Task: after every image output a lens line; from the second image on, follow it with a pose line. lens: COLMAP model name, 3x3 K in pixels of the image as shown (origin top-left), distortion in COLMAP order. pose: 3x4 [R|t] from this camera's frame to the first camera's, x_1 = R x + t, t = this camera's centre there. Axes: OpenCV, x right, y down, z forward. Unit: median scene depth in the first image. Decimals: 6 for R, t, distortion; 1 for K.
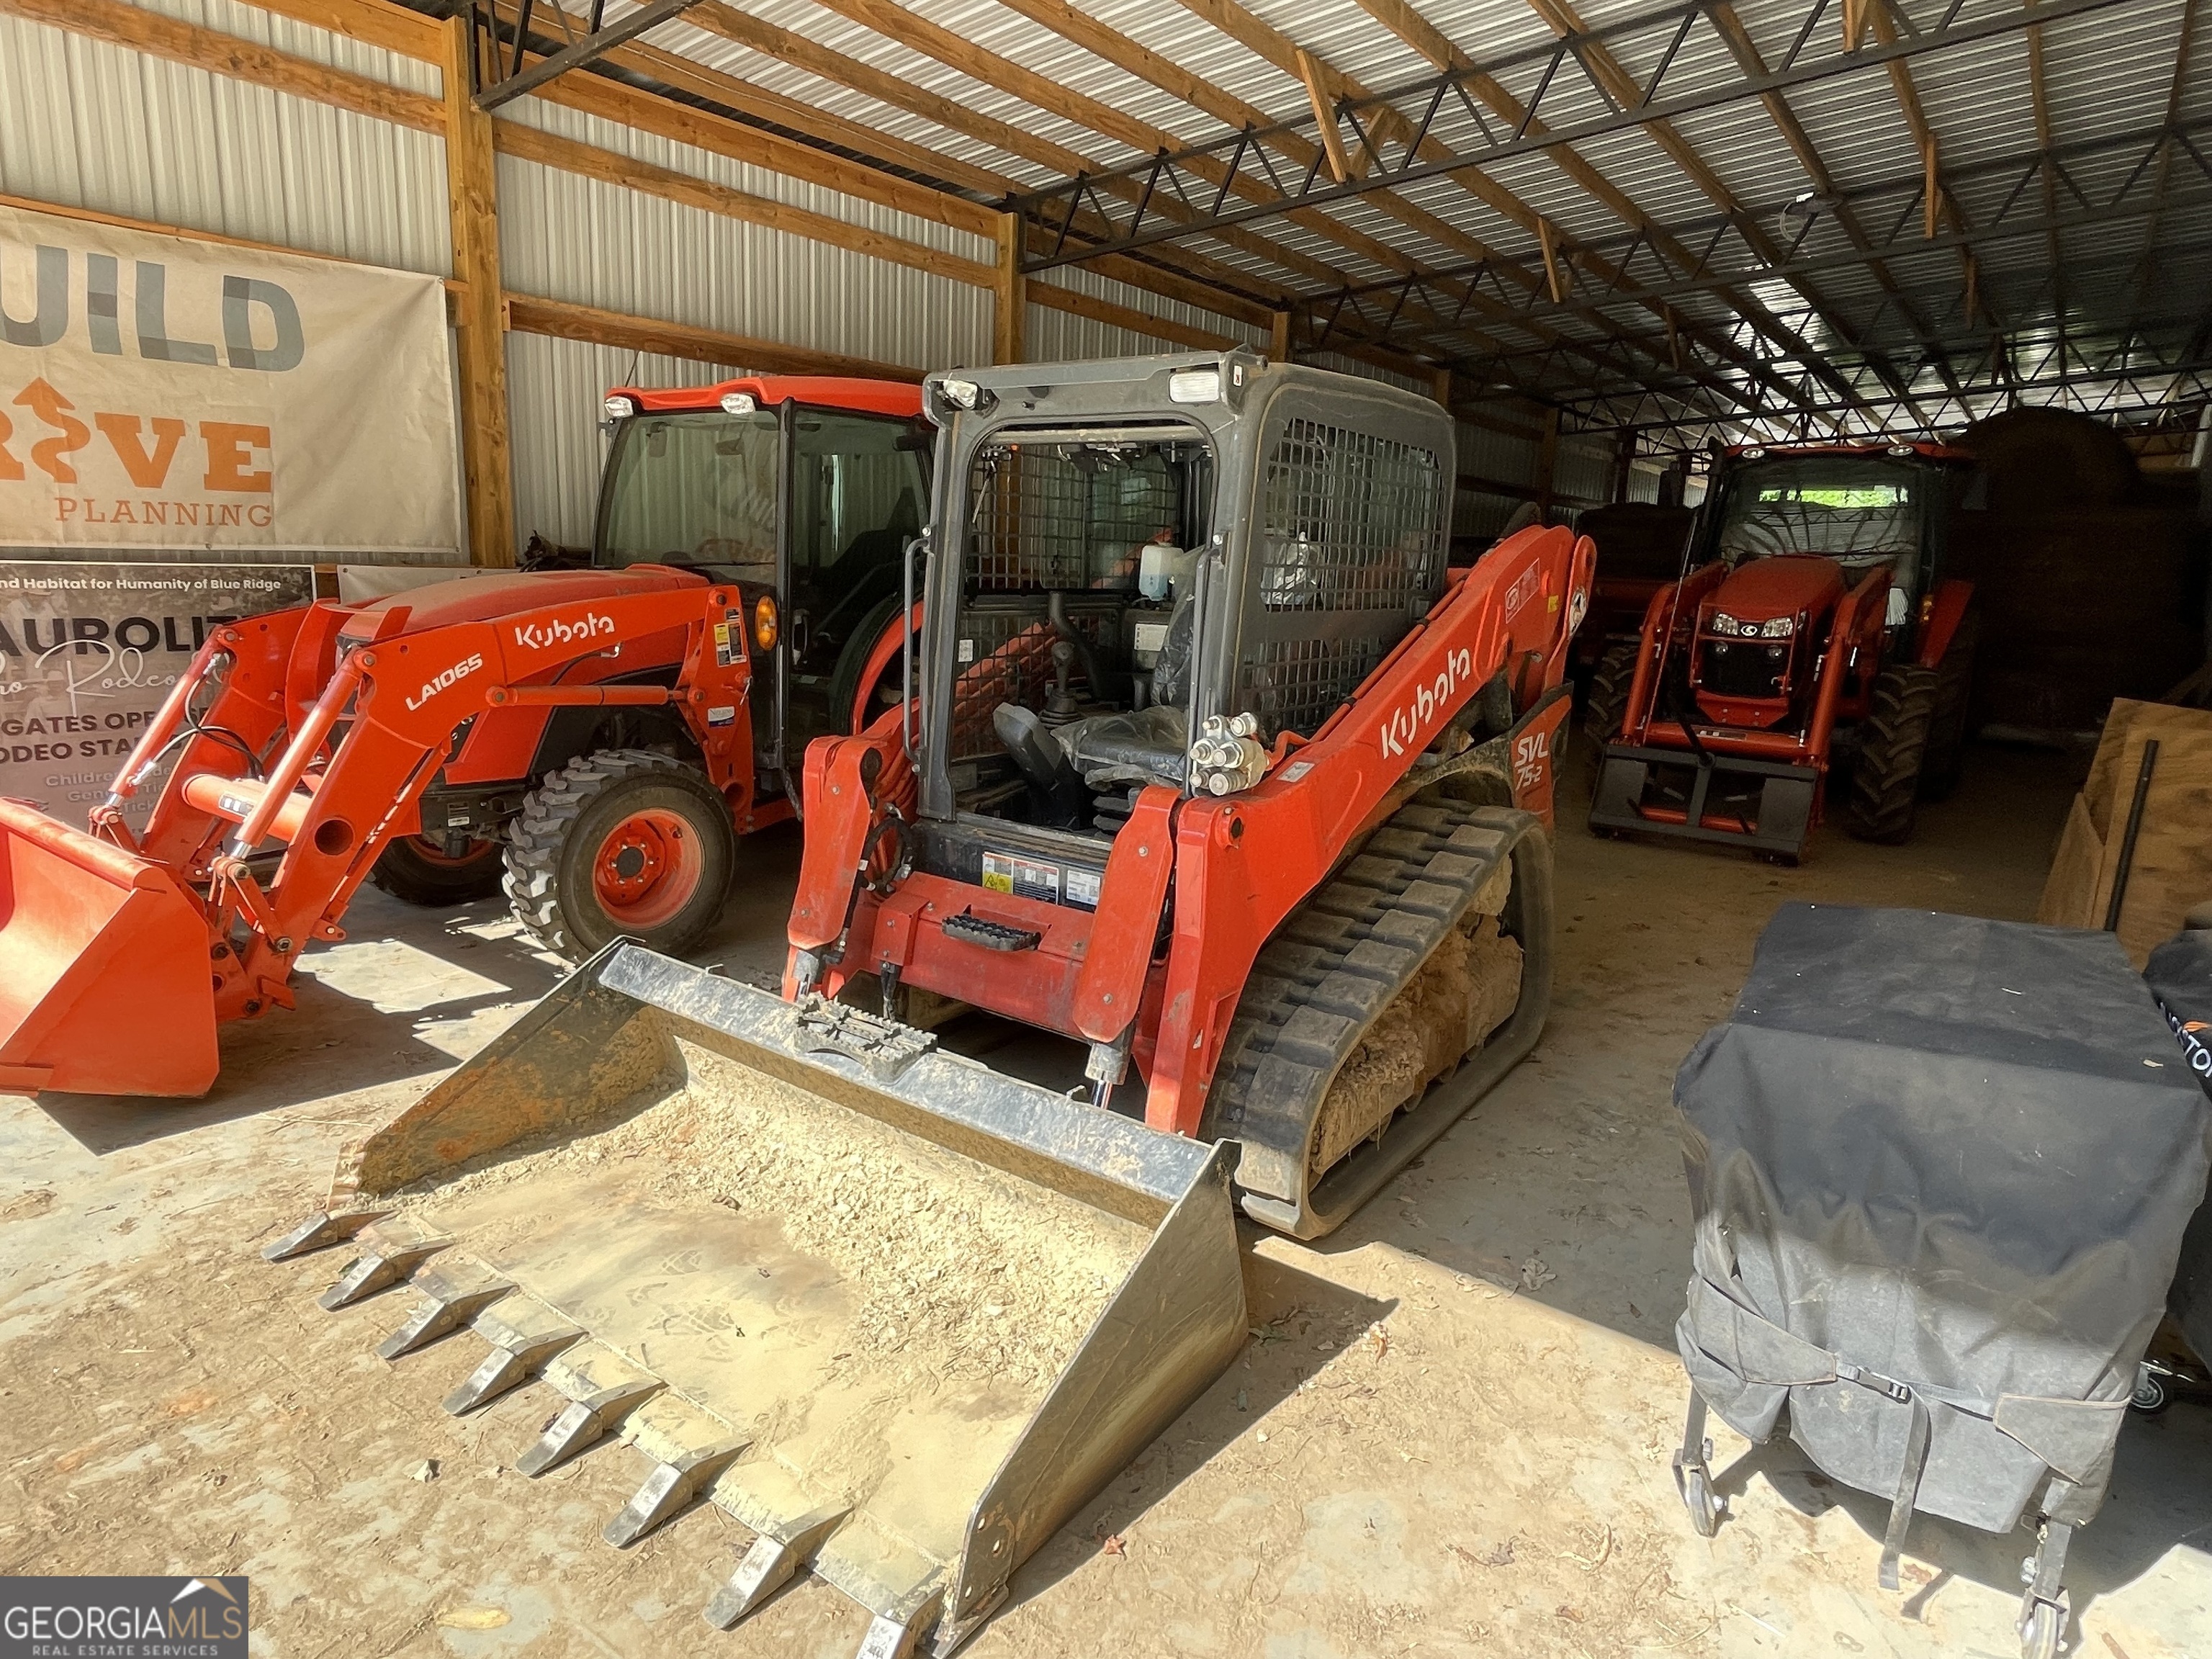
lens RADIAL K [[1261.9, 0, 1107.7], [0, 1261.9, 852.9], [0, 0, 1]] dist [0.018061, -0.000331]
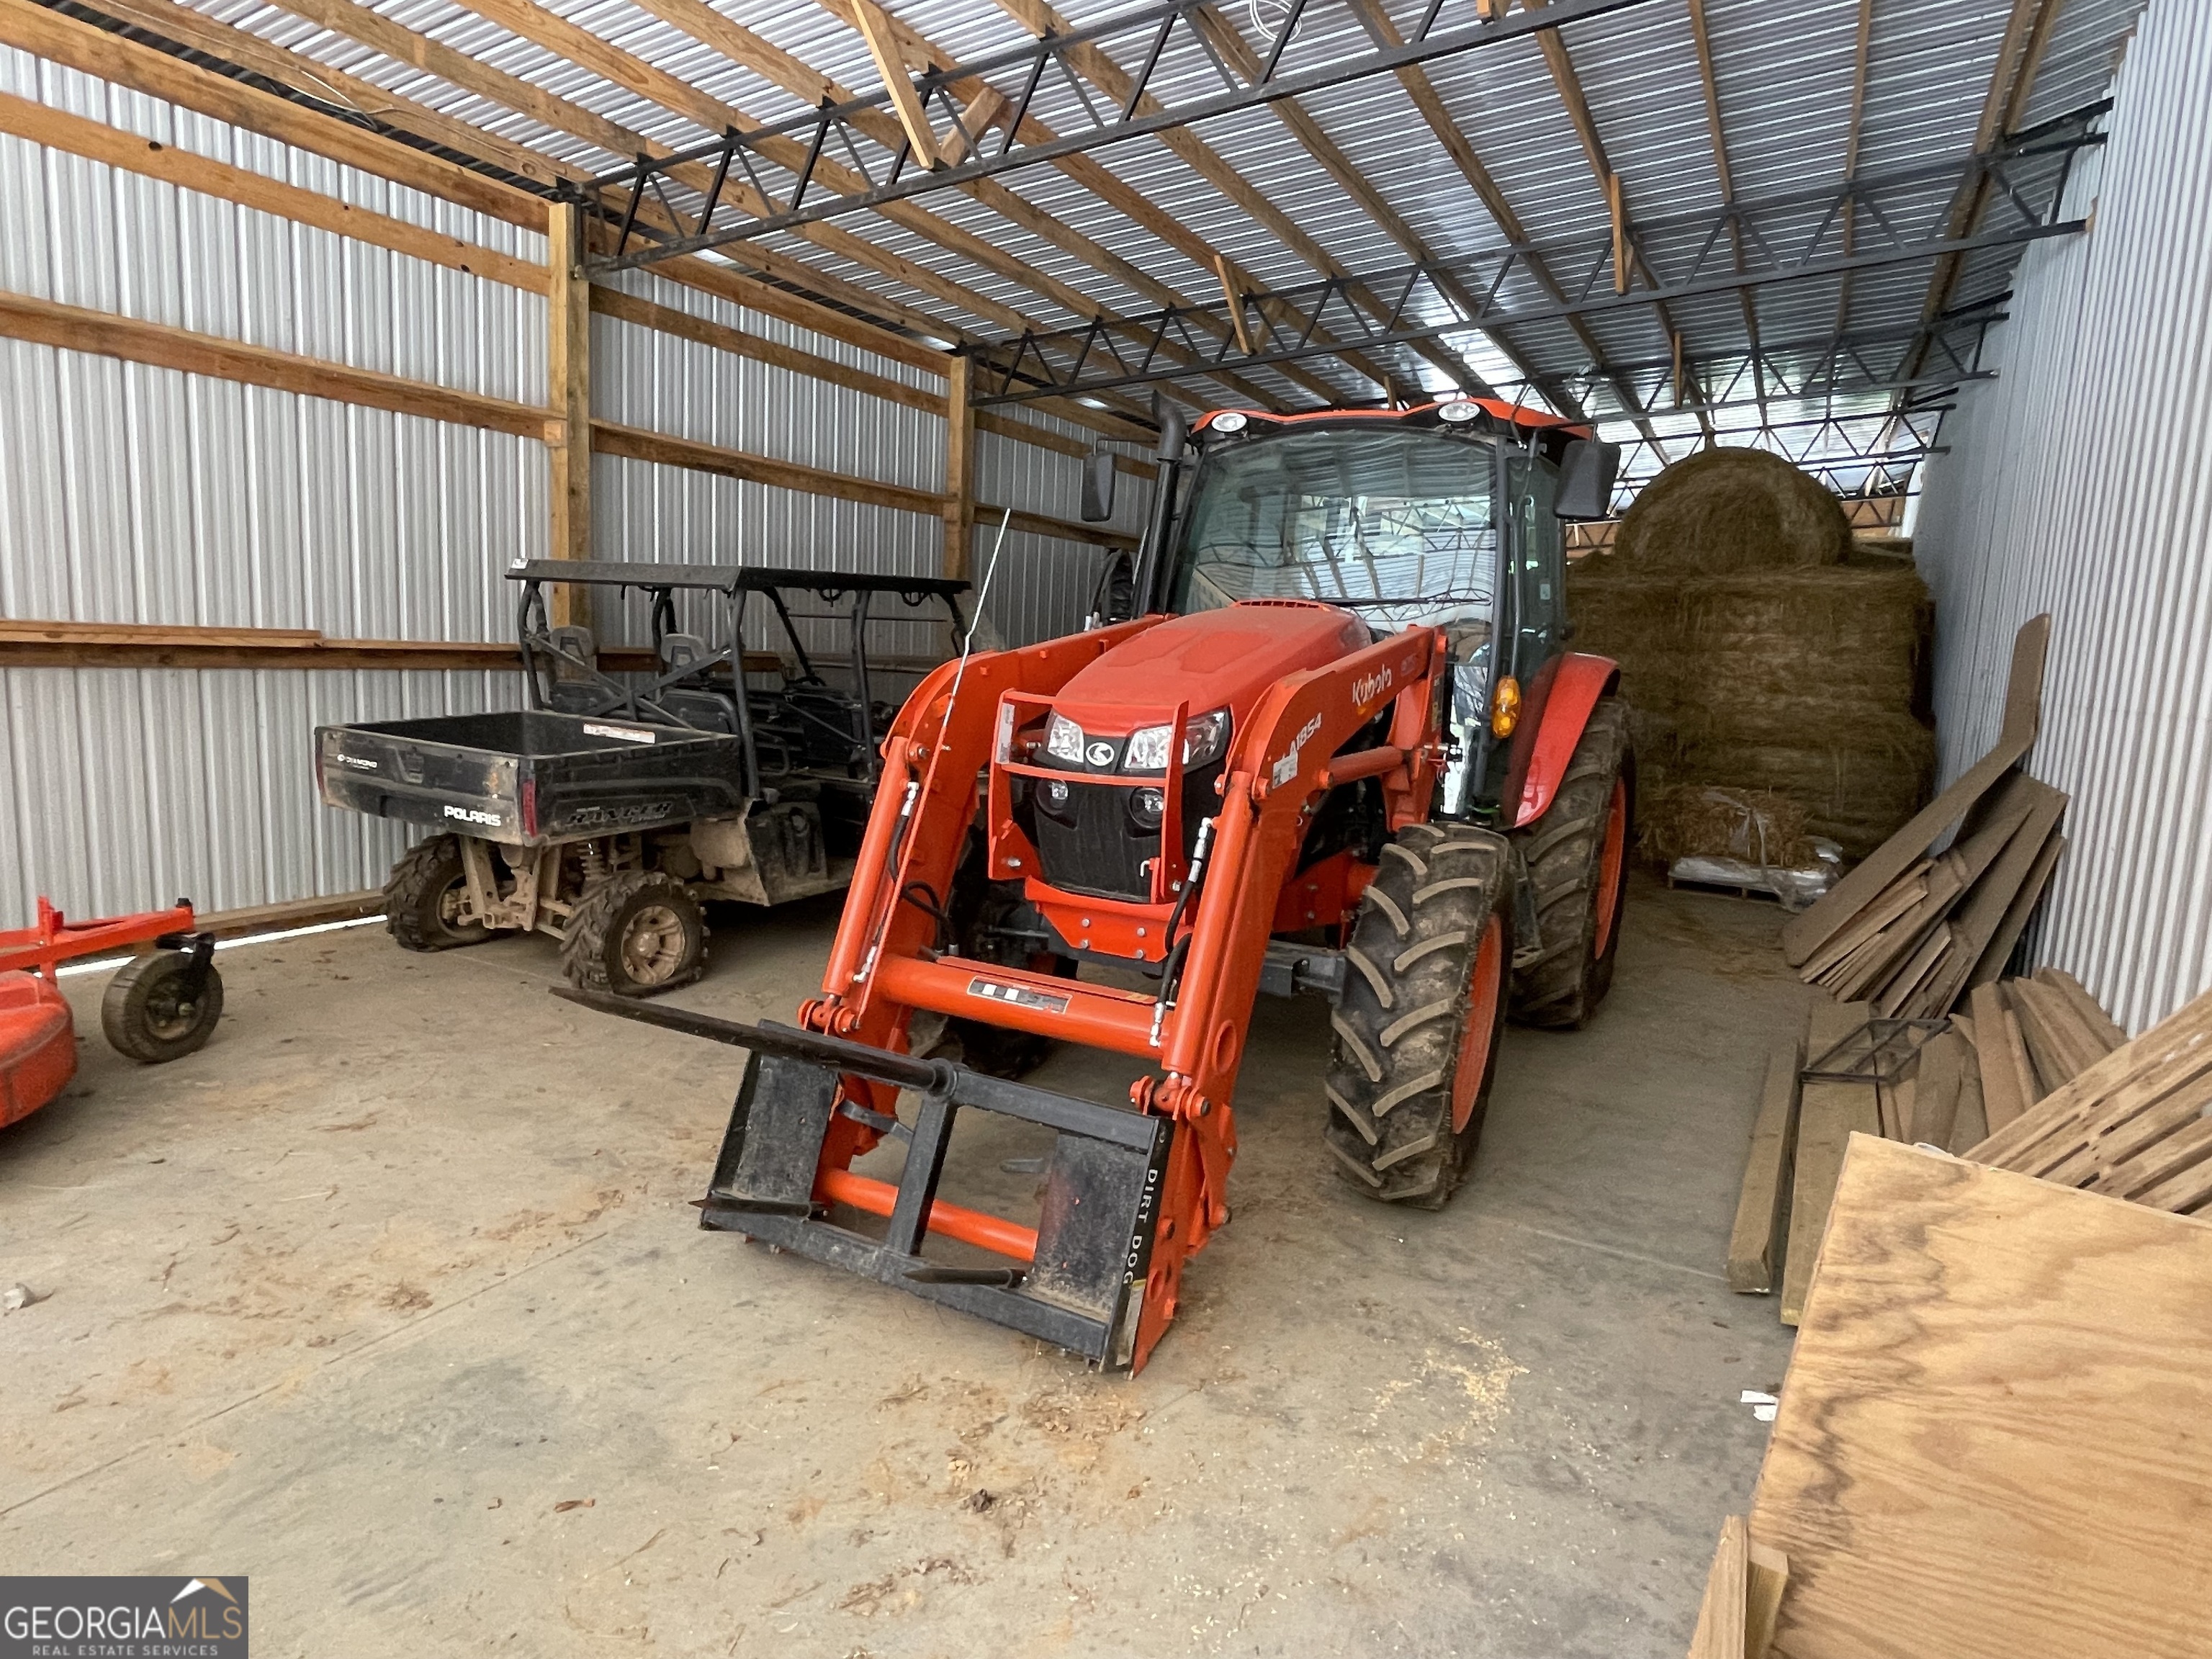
lens RADIAL K [[1261.2, 0, 1106.0], [0, 1261.2, 829.5], [0, 0, 1]] dist [-0.004147, -0.001223]
pose [[0.990702, -0.006081, 0.135912, 0.197652], [0.016805, 0.996819, -0.077901, -0.050271], [-0.135006, 0.079461, 0.987653, 0.247265]]
